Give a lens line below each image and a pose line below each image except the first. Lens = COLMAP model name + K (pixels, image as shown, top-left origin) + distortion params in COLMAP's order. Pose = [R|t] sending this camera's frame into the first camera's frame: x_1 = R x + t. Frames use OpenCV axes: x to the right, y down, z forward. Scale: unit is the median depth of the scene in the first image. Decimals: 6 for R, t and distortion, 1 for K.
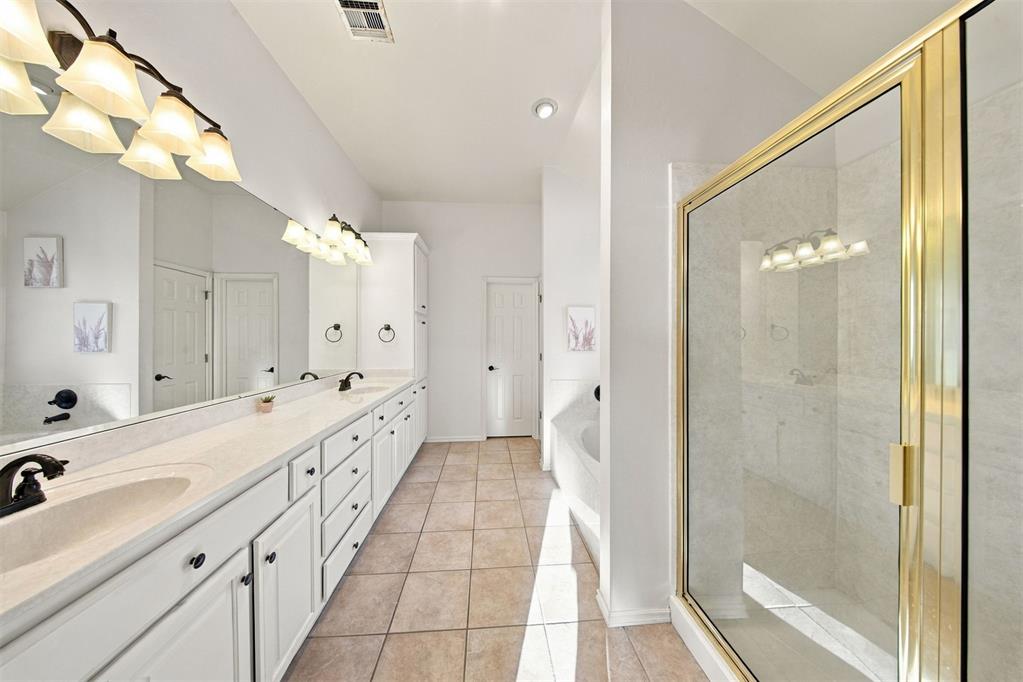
lens RADIAL K [[309.7, 0, 508.2], [0, 309.7, 338.9], [0, 0, 1]] dist [0.004329, -0.000219]
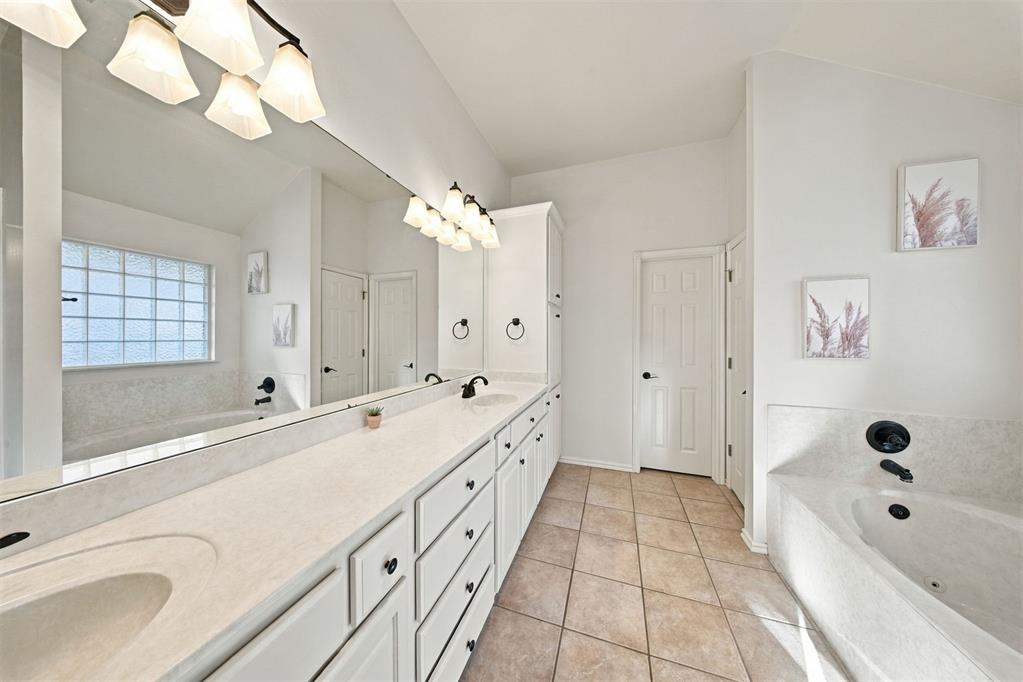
lens RADIAL K [[303.4, 0, 505.1], [0, 303.4, 336.8], [0, 0, 1]] dist [-0.001873, -0.000225]
pose [[0.916639, 0.003406, -0.399702, -0.106877], [-0.002052, 0.999991, 0.003815, -0.000236], [0.399711, -0.002677, 0.916637, 0.282325]]
